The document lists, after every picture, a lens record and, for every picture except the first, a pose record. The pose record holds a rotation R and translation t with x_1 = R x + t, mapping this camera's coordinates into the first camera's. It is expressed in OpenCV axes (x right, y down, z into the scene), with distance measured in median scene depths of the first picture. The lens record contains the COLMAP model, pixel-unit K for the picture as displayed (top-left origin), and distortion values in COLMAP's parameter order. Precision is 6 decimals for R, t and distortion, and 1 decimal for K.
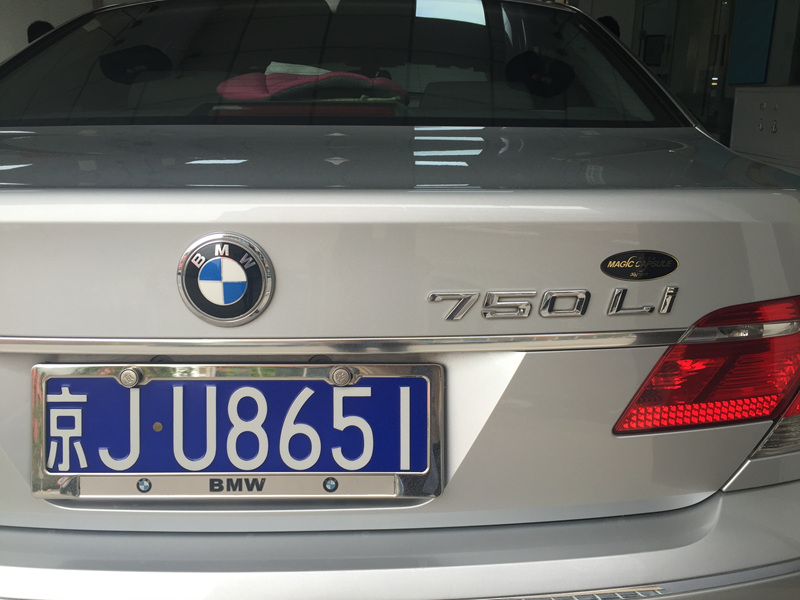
lens RADIAL K [[679.7, 0, 400.0], [0, 679.7, 300.0], [0, 0, 1]] dist [0.075081, -0.104463]
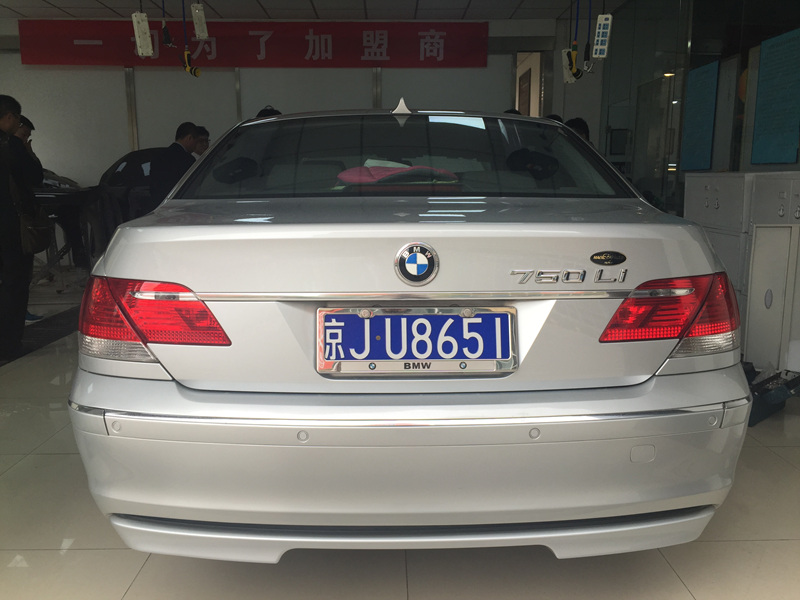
lens RADIAL K [[679.7, 0, 400.0], [0, 679.7, 300.0], [0, 0, 1]] dist [0.075081, -0.104463]
pose [[0.999511, -0.006167, 0.030641, -0.350031], [0.009653, 0.993320, -0.114984, 0.307050], [-0.029728, 0.115224, 0.992895, -1.035713]]
